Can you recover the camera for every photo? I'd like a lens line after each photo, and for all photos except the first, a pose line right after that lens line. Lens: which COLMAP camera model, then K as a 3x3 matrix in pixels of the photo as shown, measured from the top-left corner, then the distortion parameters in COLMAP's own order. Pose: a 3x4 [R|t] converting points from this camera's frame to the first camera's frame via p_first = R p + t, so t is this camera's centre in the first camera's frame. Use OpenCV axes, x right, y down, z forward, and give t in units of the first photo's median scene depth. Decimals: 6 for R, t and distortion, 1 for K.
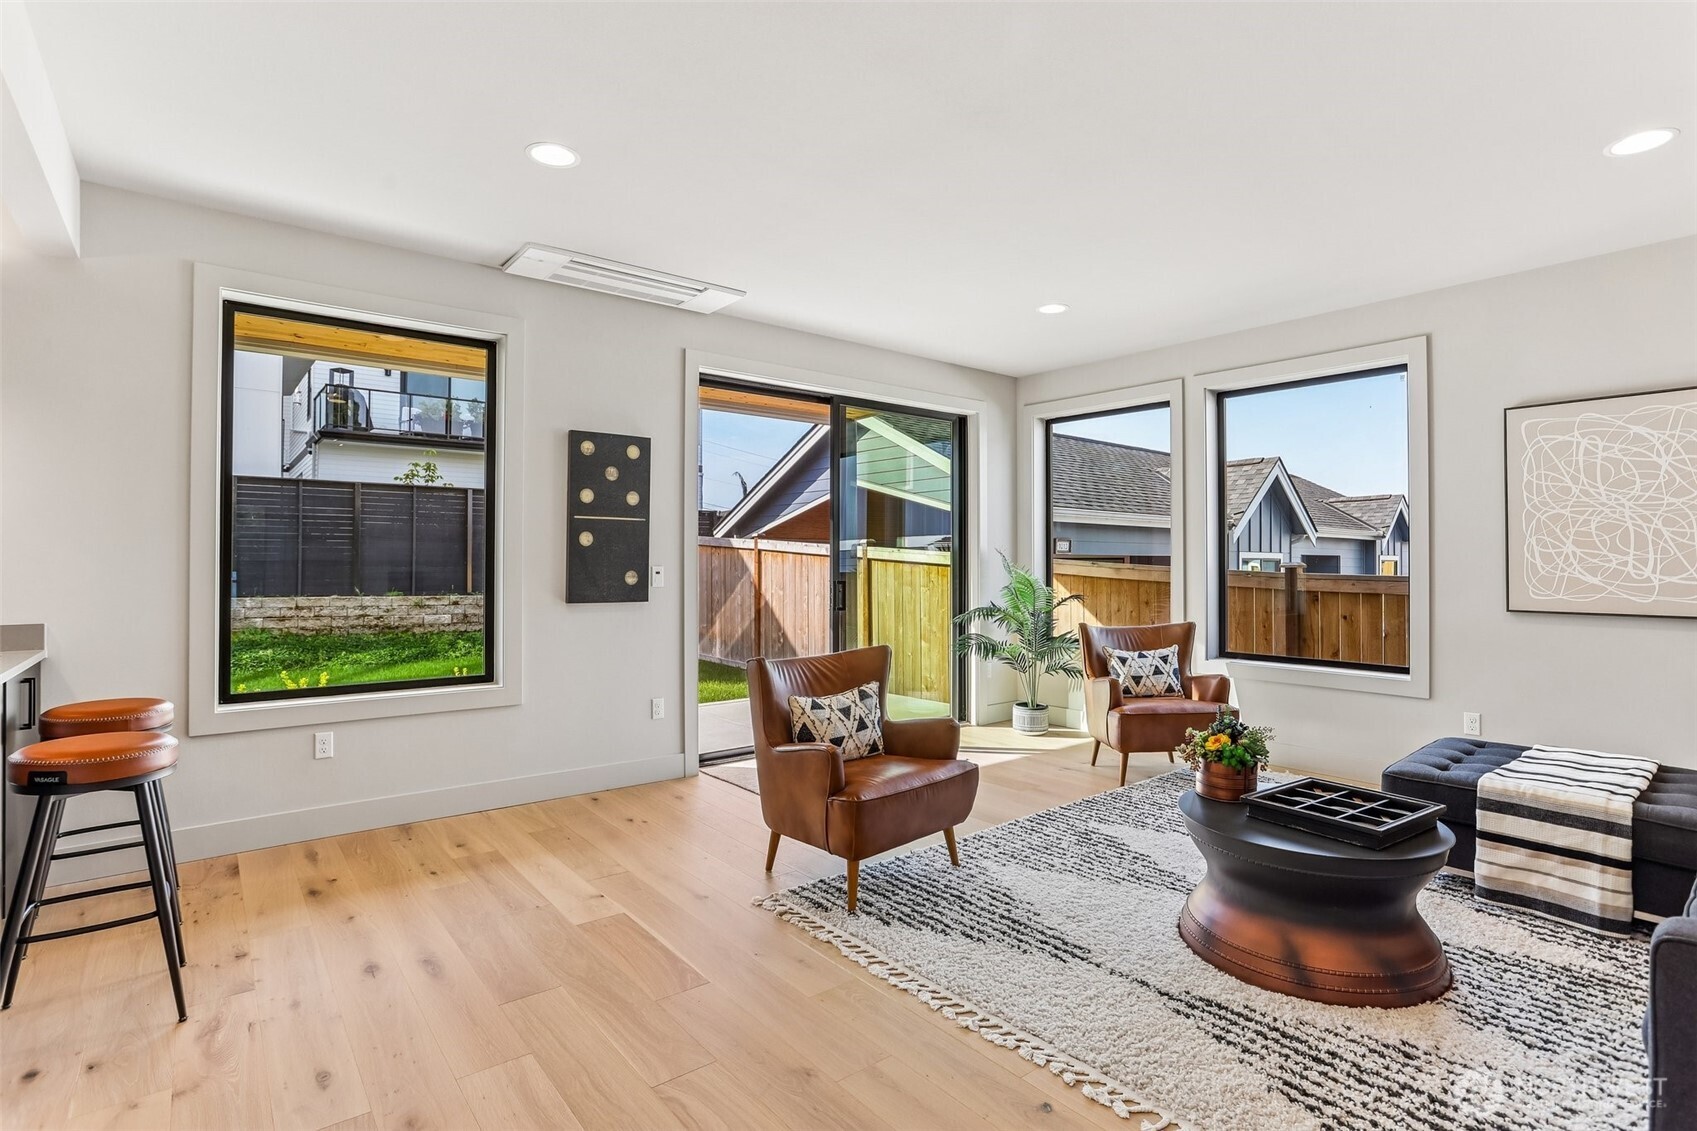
lens RADIAL K [[852.4, 0, 843.0], [0, 852.4, 555.0], [0, 0, 1]] dist [-0.004995, 0.004040]
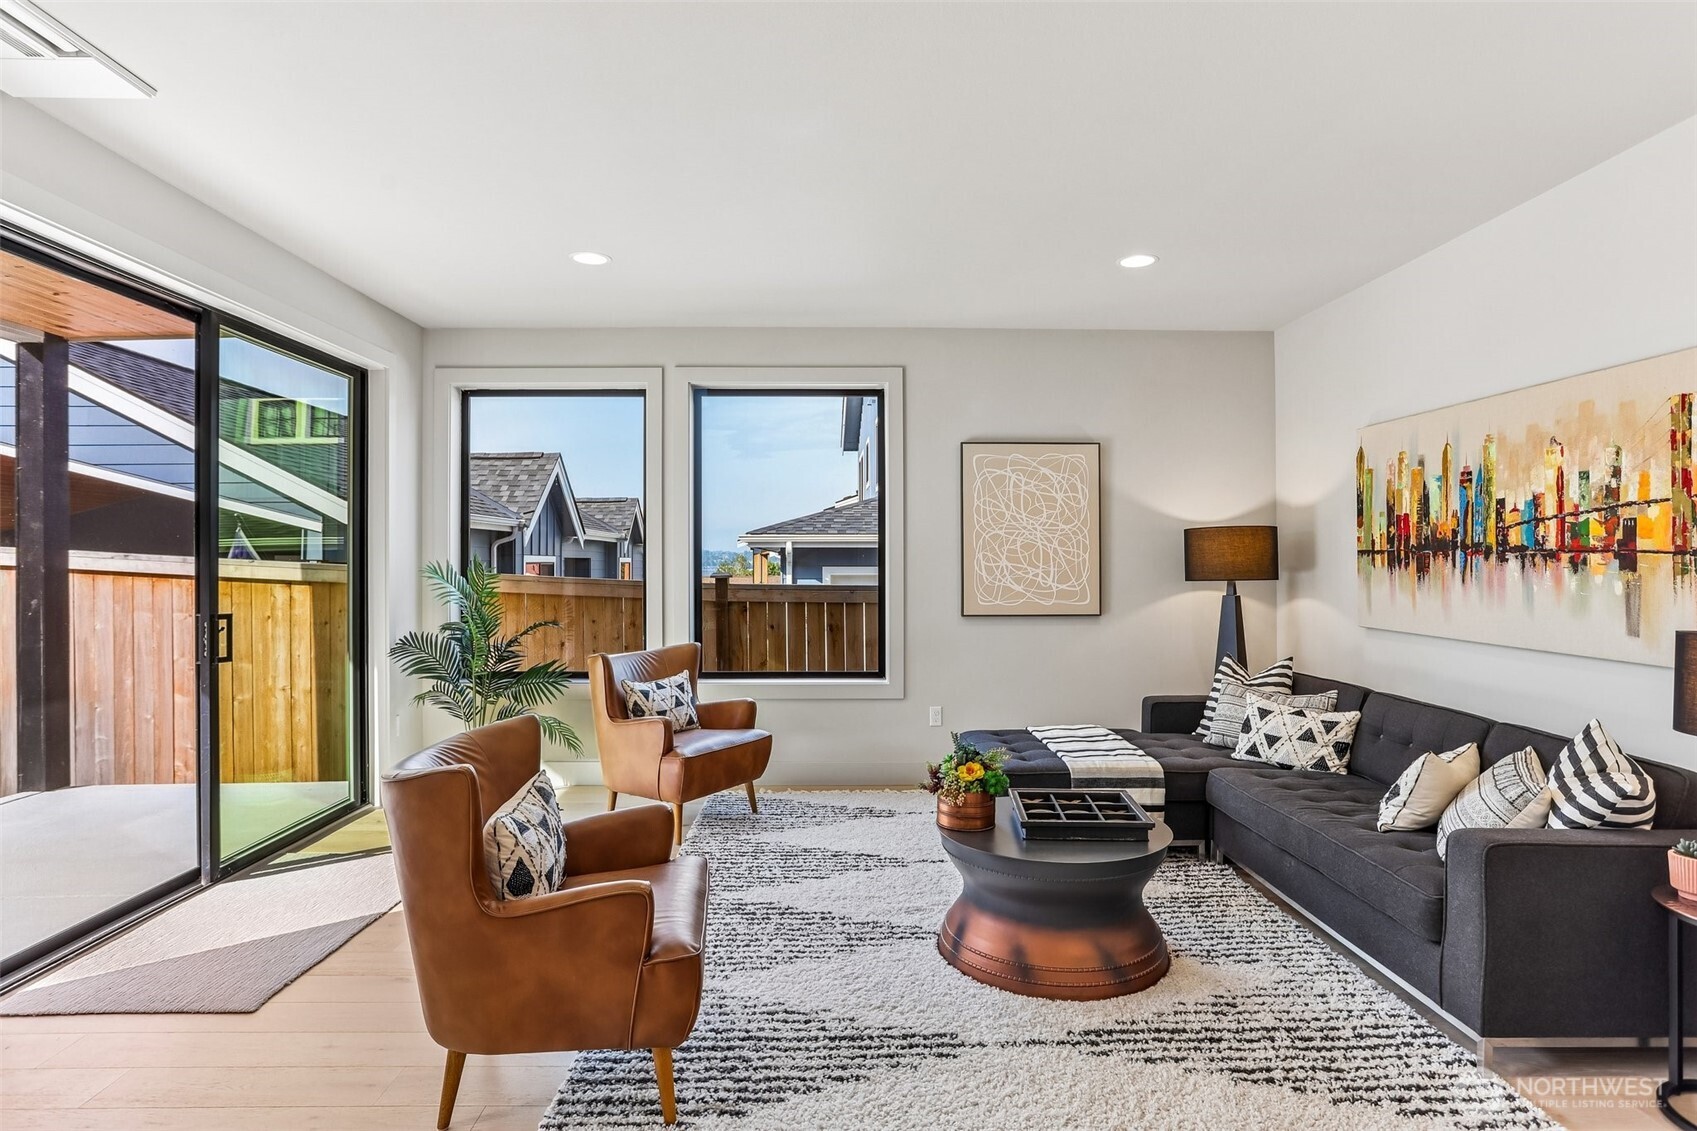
lens RADIAL K [[954.7, 0, 855.1], [0, 954.7, 562.9], [0, 0, 1]] dist [-0.031187, 0.003469]
pose [[0.607331, -0.006648, 0.794421, -0.413546], [-0.002285, 0.999946, 0.010115, -0.023227], [-0.794446, -0.007959, 0.607283, 0.373244]]
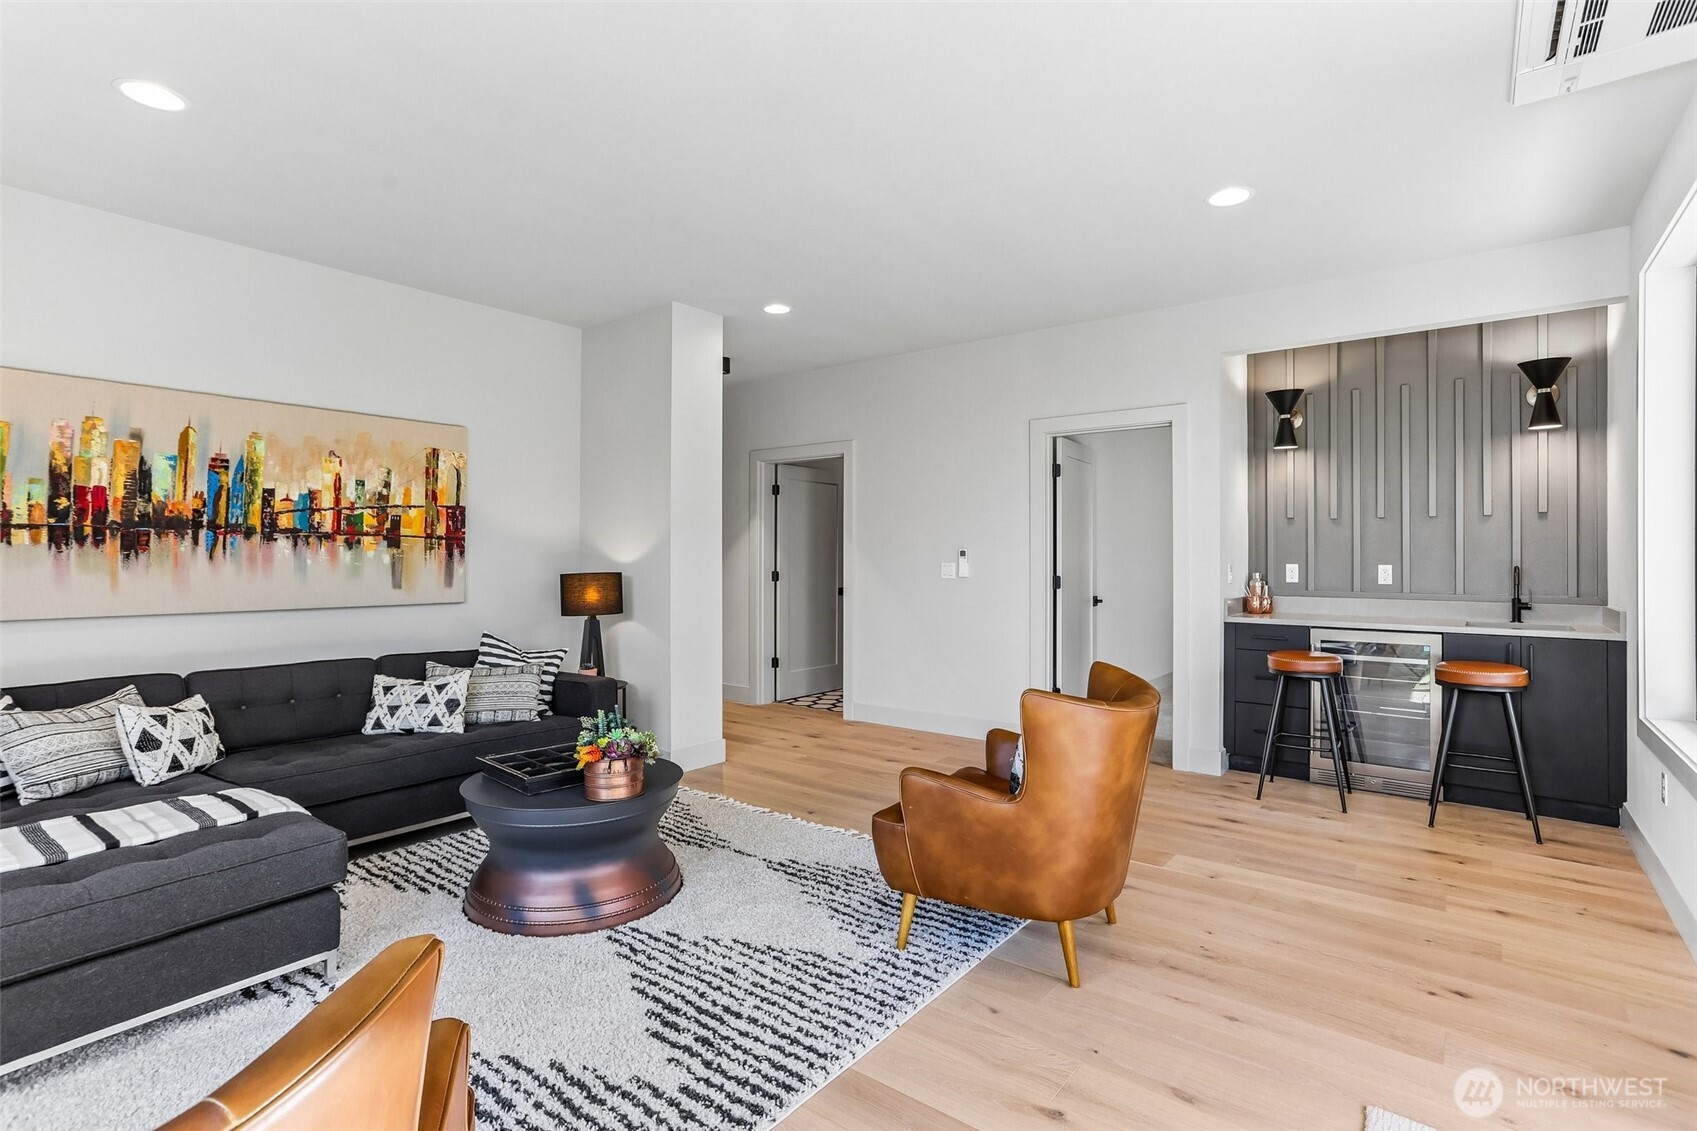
lens RADIAL K [[807.8, 0, 851.7], [0, 807.8, 557.2], [0, 0, 1]] dist [0.002205, 0.000879]
pose [[-0.973343, -0.003219, -0.229332, 0.336542], [-0.001798, 0.999978, -0.006404, 0.011644], [0.229347, -0.005821, -0.973327, 1.663196]]
